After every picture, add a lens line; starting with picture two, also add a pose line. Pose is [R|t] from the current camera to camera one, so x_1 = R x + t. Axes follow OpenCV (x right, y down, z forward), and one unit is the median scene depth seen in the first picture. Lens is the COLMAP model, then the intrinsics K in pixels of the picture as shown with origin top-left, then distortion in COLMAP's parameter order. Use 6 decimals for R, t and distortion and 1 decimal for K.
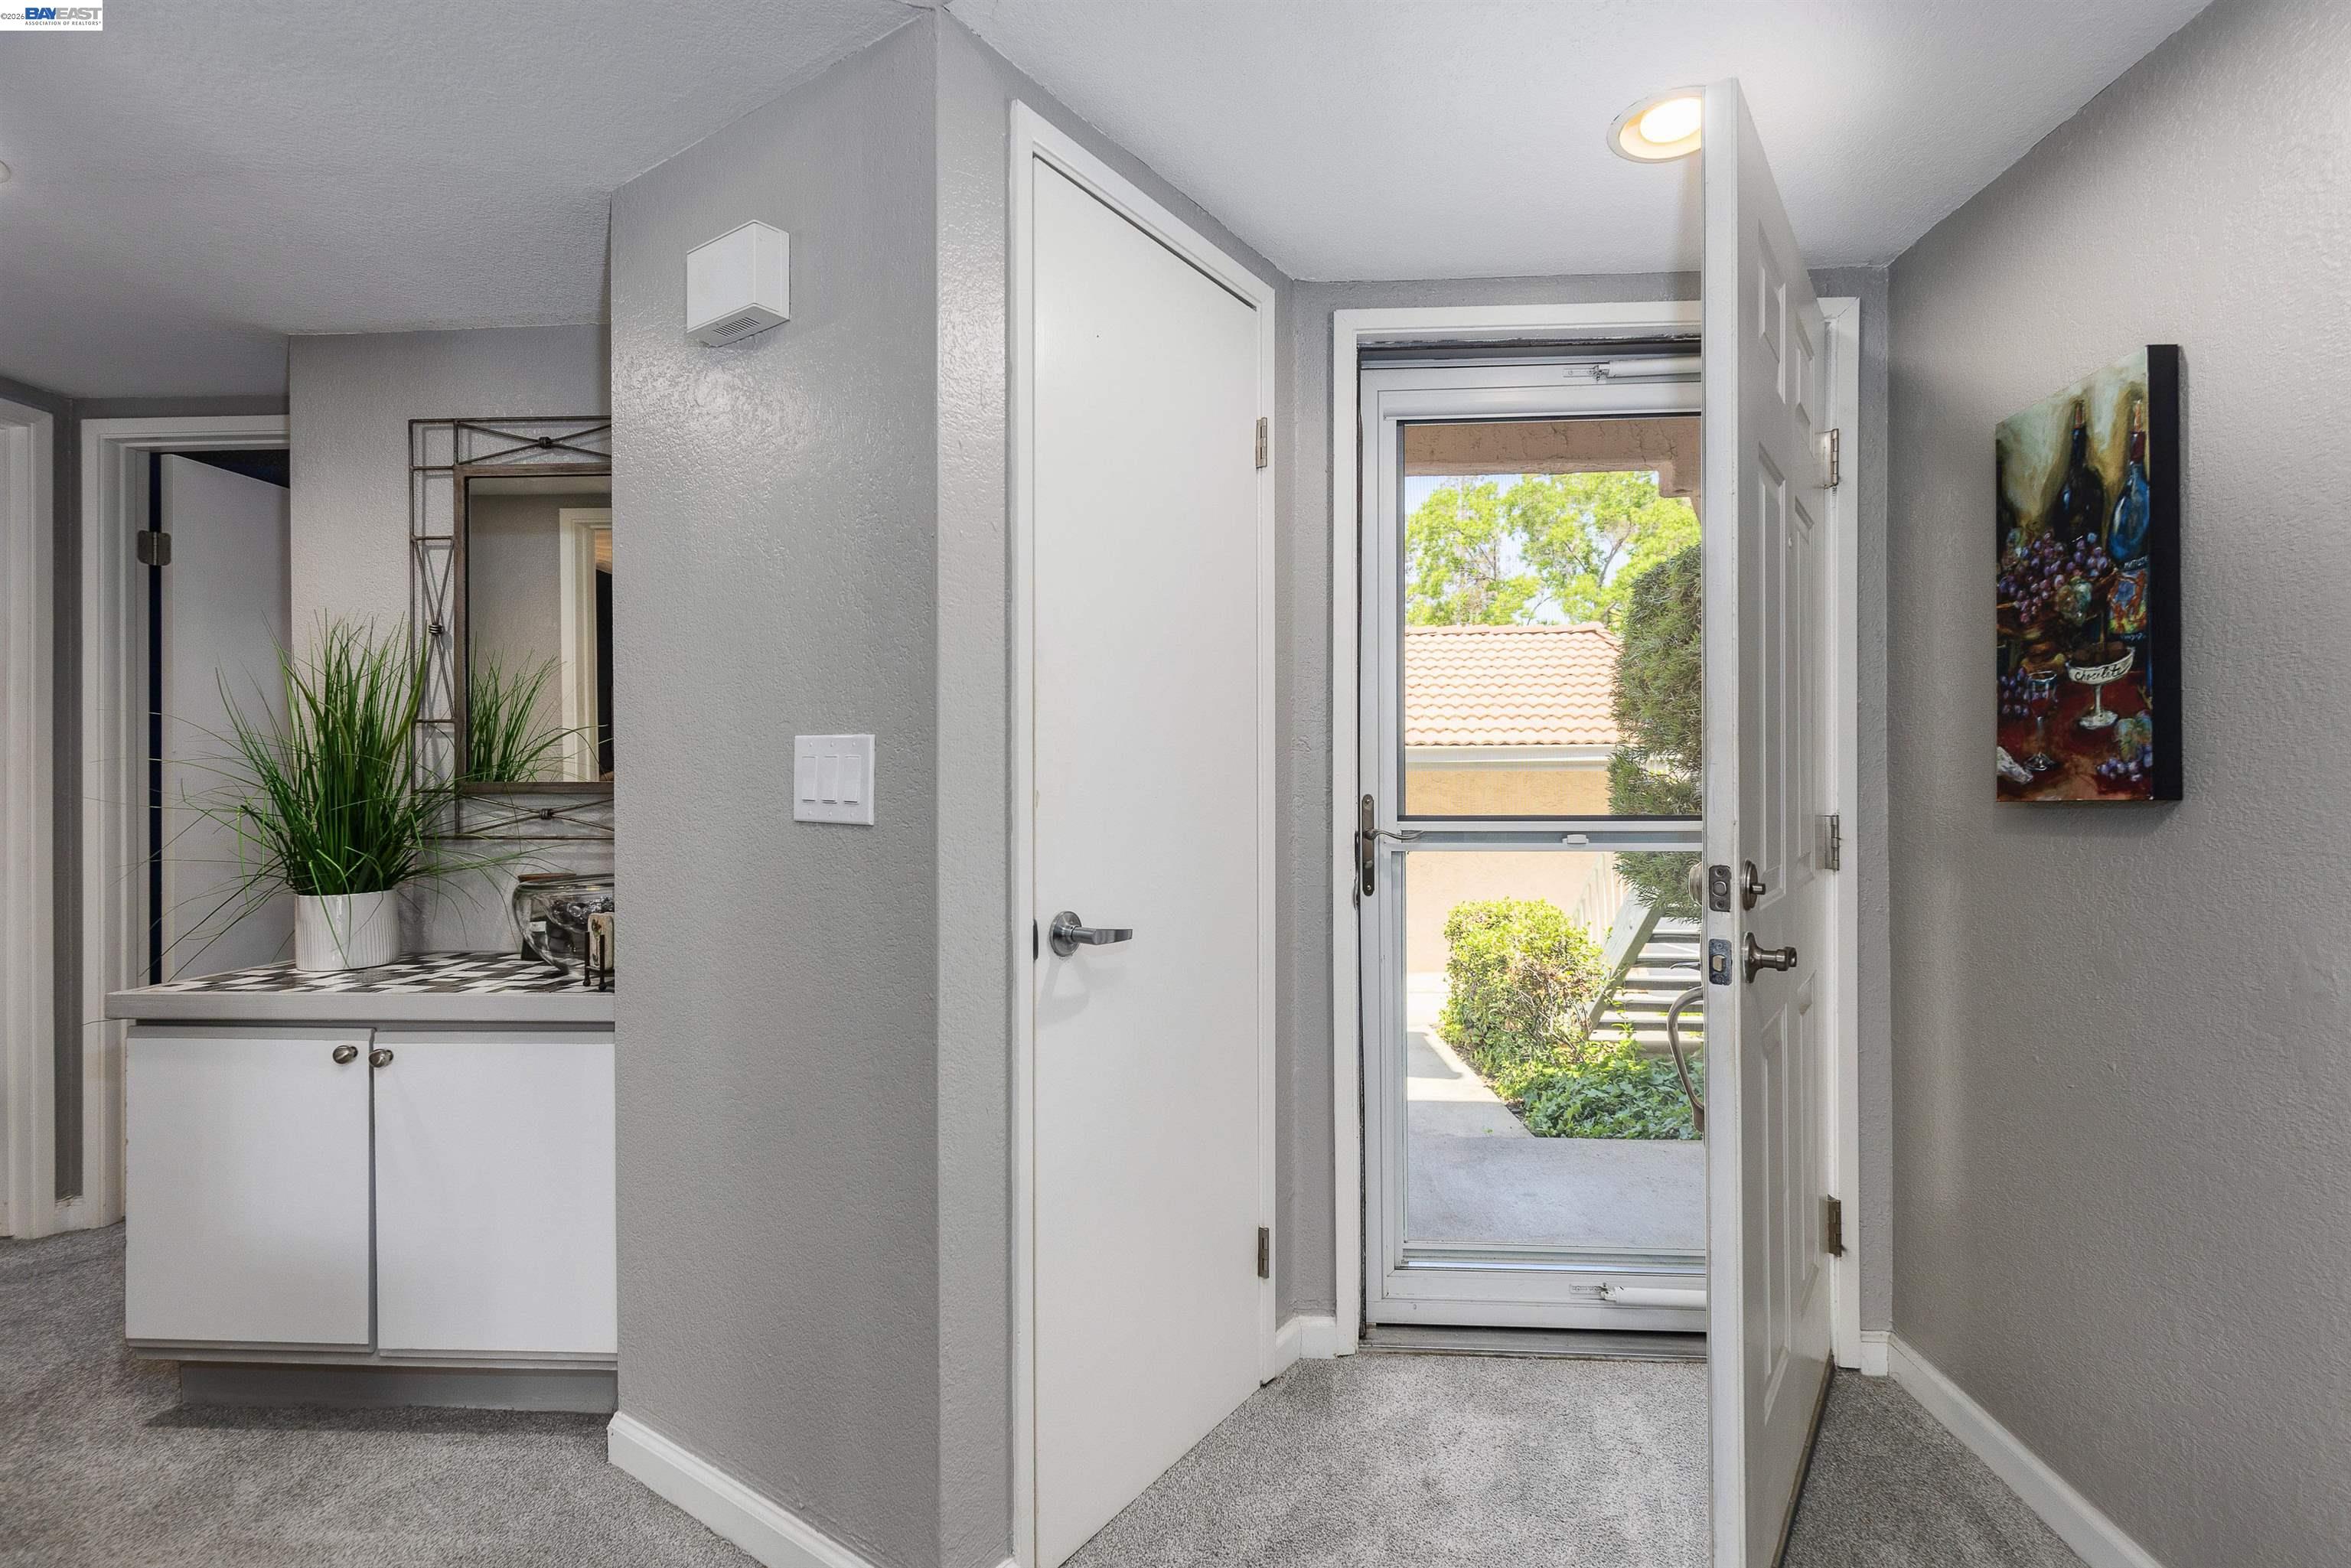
lens RADIAL K [[1158.4, 0, 1175.5], [0, 1158.4, 784.0], [0, 0, 1]] dist [-0.000797, -0.000330]
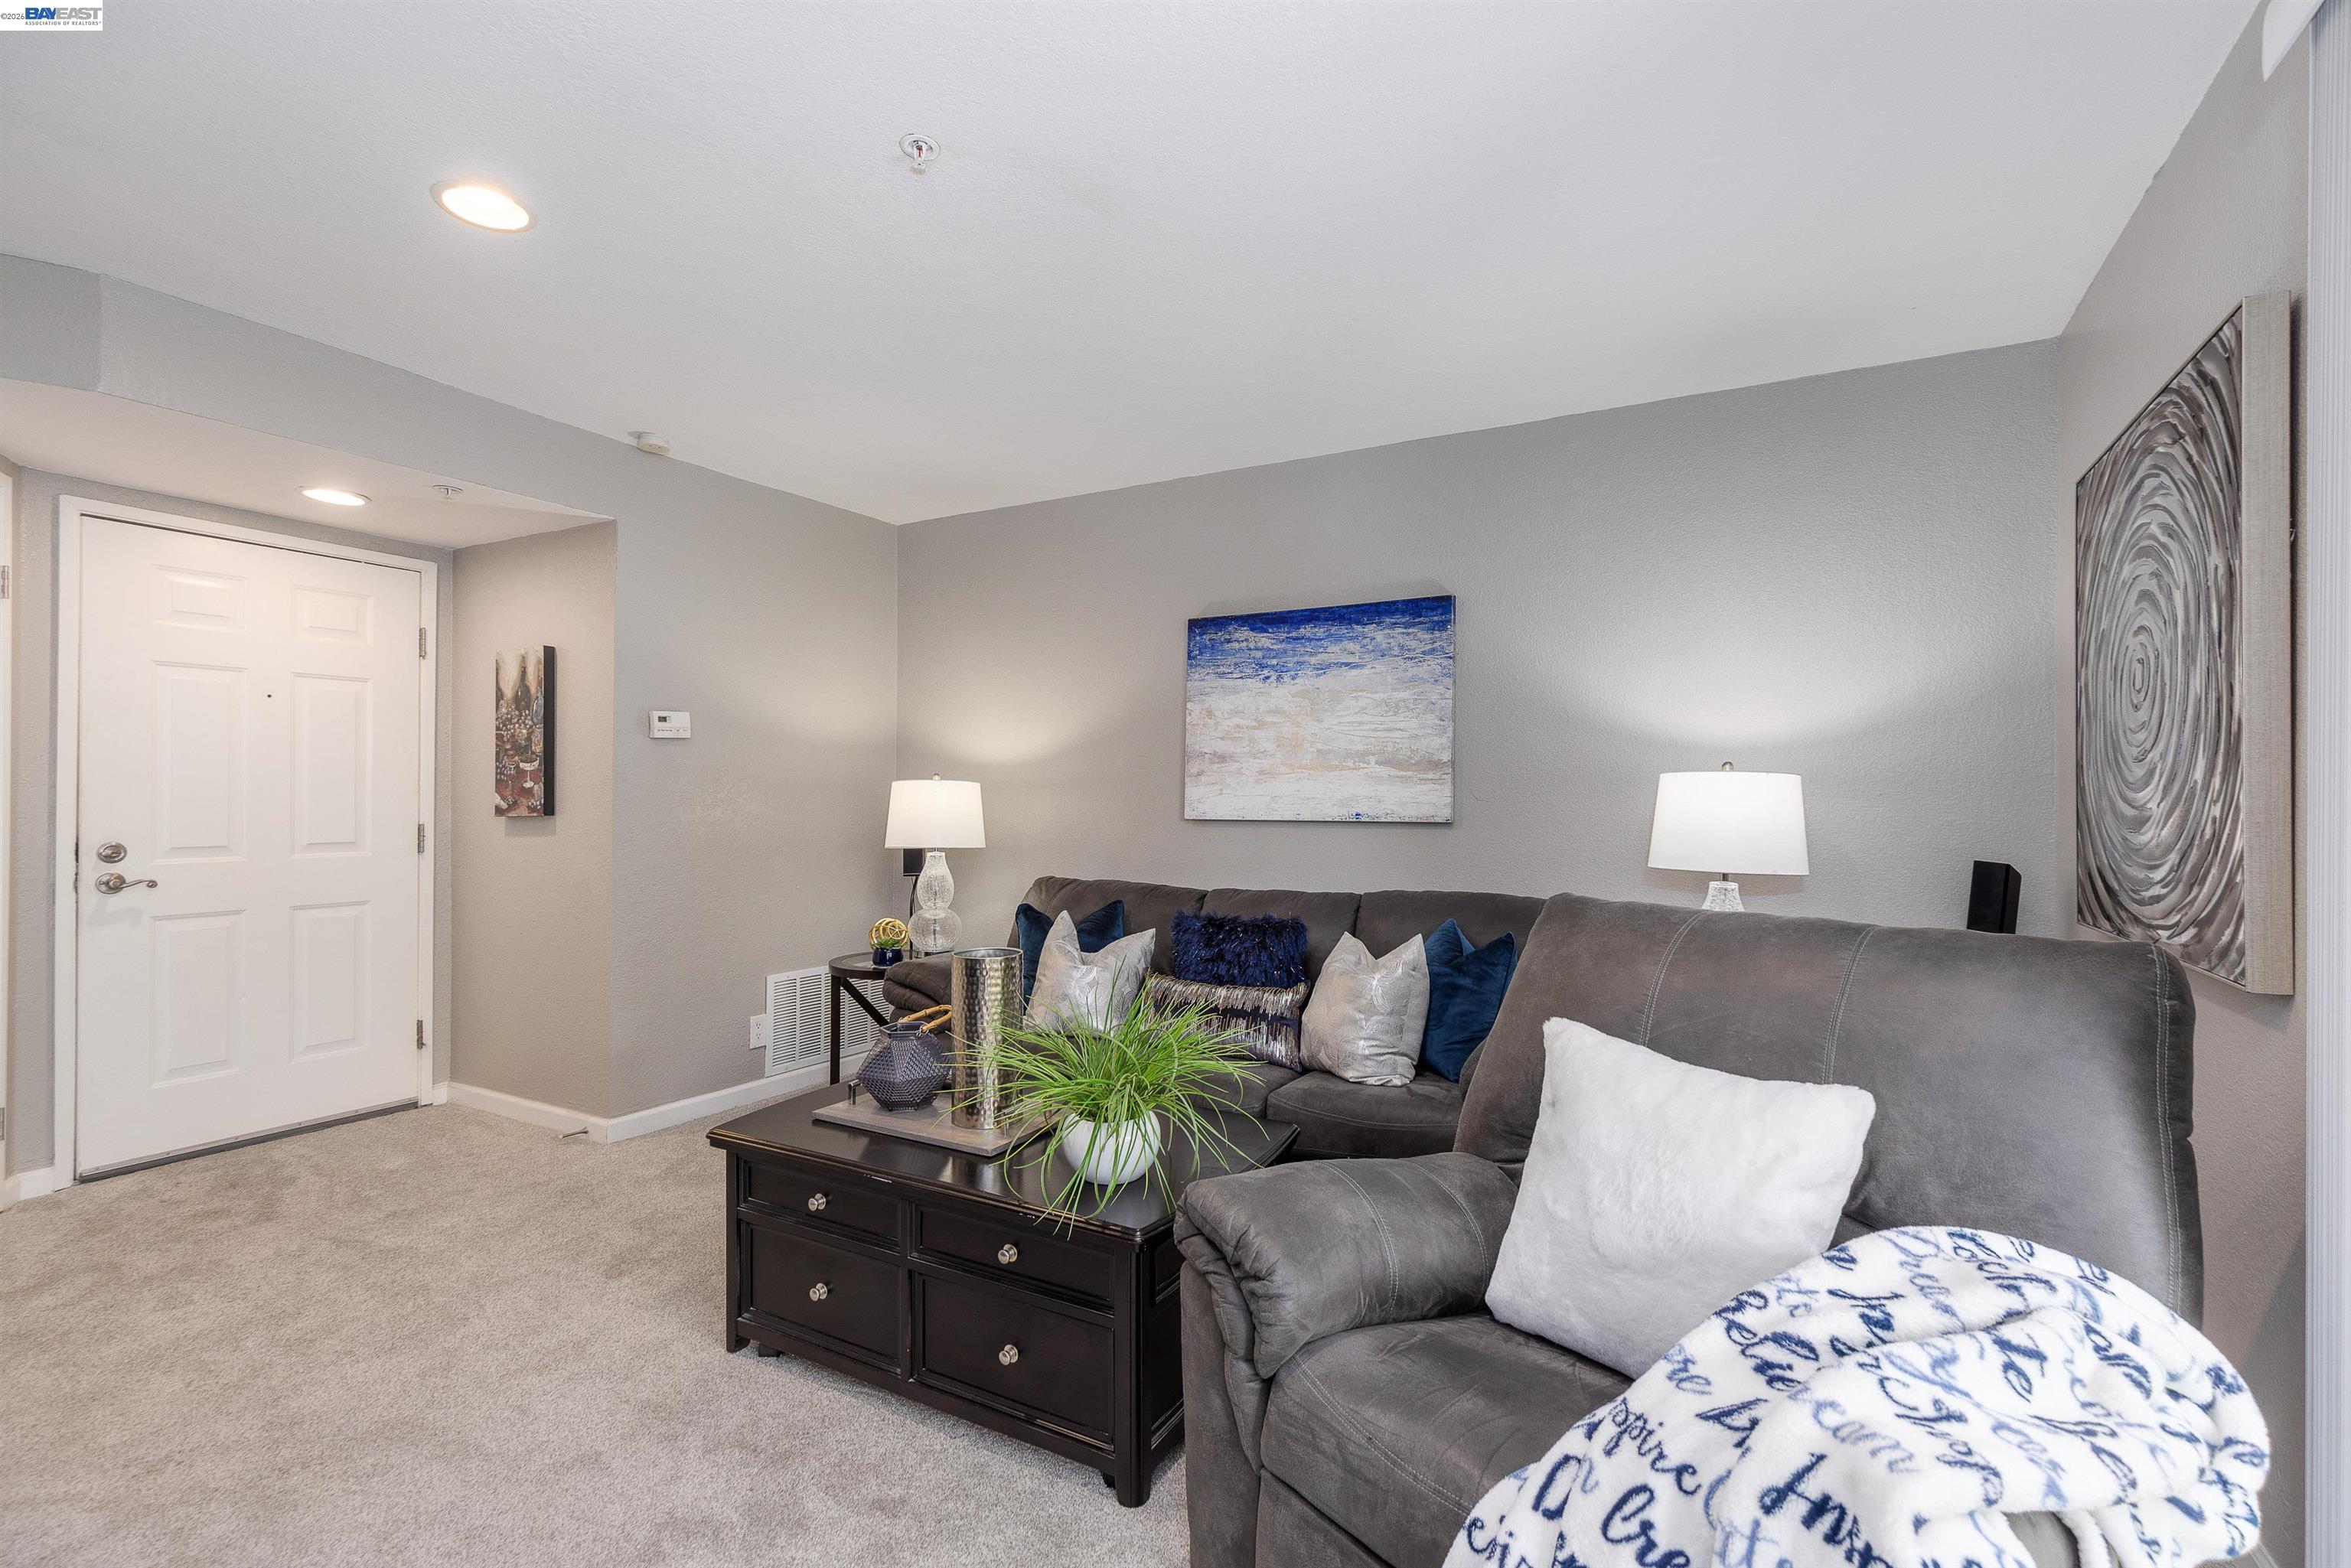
lens RADIAL K [[1050.3, 0, 1186.7], [0, 1050.3, 790.9], [0, 0, 1]] dist [0.000217, -0.000055]
pose [[0.436062, 0.010099, 0.899860, -0.622528], [-0.007158, 0.999944, -0.007754, -0.031757], [-0.899888, -0.003060, 0.436110, -1.252983]]
